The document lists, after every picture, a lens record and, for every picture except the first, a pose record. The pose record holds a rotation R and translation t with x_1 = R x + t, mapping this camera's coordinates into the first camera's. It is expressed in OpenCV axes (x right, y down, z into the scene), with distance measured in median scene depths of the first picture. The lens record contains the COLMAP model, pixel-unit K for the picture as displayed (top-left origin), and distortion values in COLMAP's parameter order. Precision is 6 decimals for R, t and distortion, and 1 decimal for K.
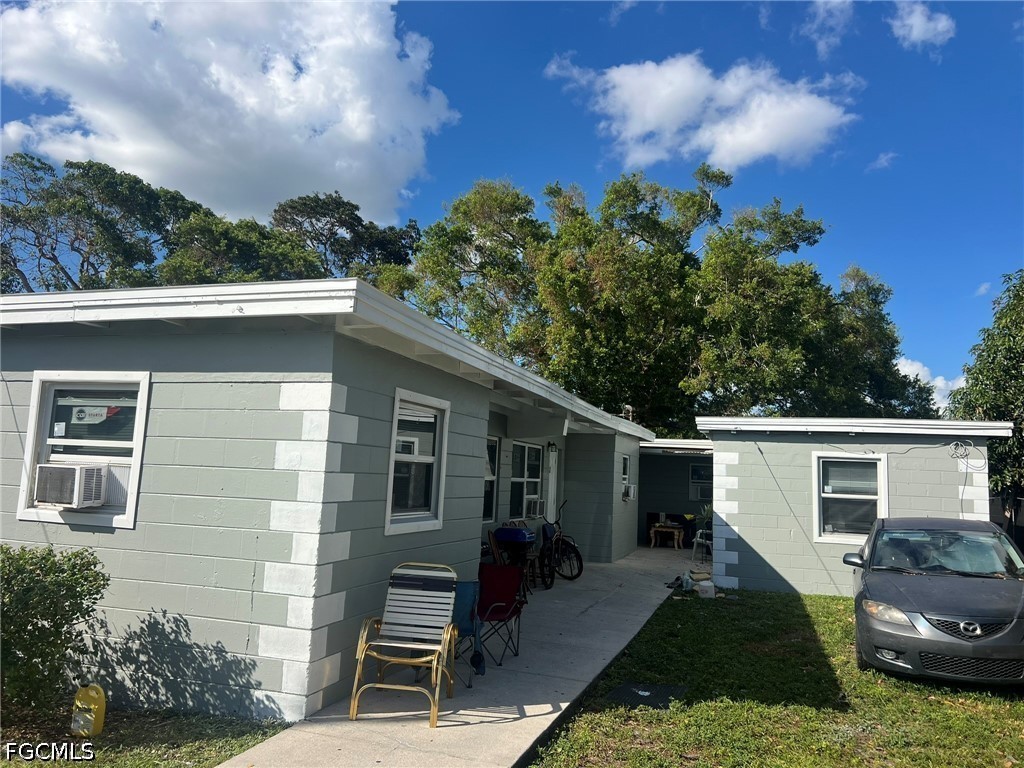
lens RADIAL K [[822.9, 0, 514.3], [0, 822.9, 383.4], [0, 0, 1]] dist [0.083328, -0.112150]
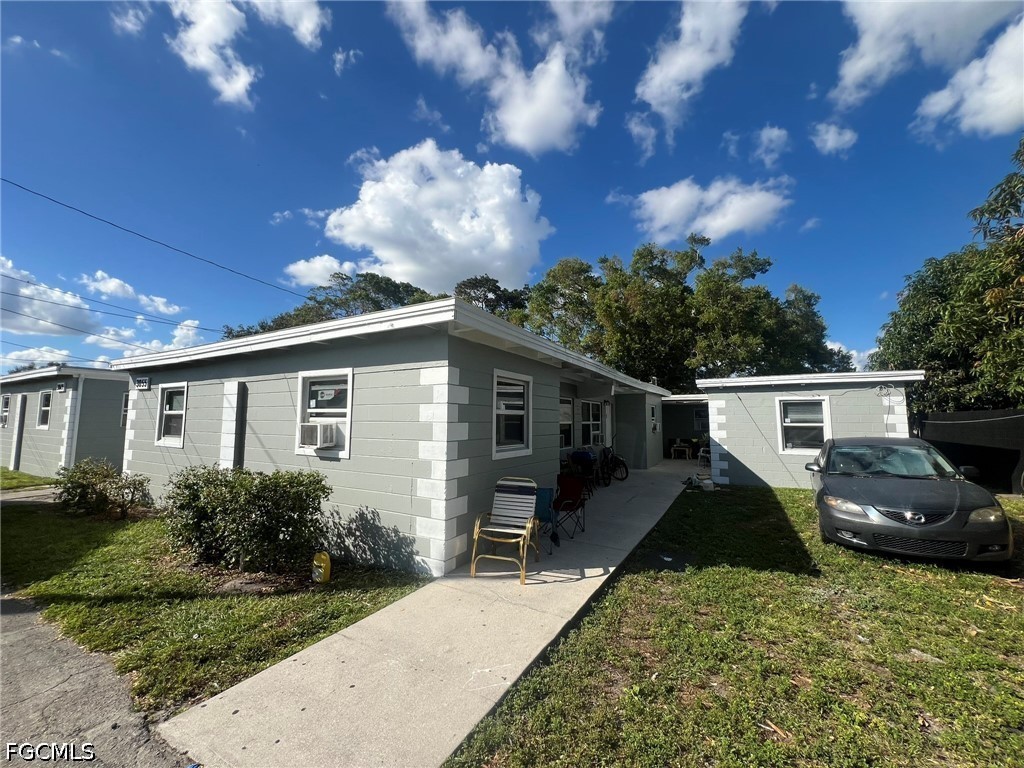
lens RADIAL K [[406.8, 0, 511.5], [0, 406.8, 382.5], [0, 0, 1]] dist [-0.001267, 0.000344]
pose [[0.976211, -0.057675, -0.209009, 0.039608], [0.060972, 0.998096, 0.009359, 0.019838], [0.208071, -0.021880, 0.977869, 0.170161]]
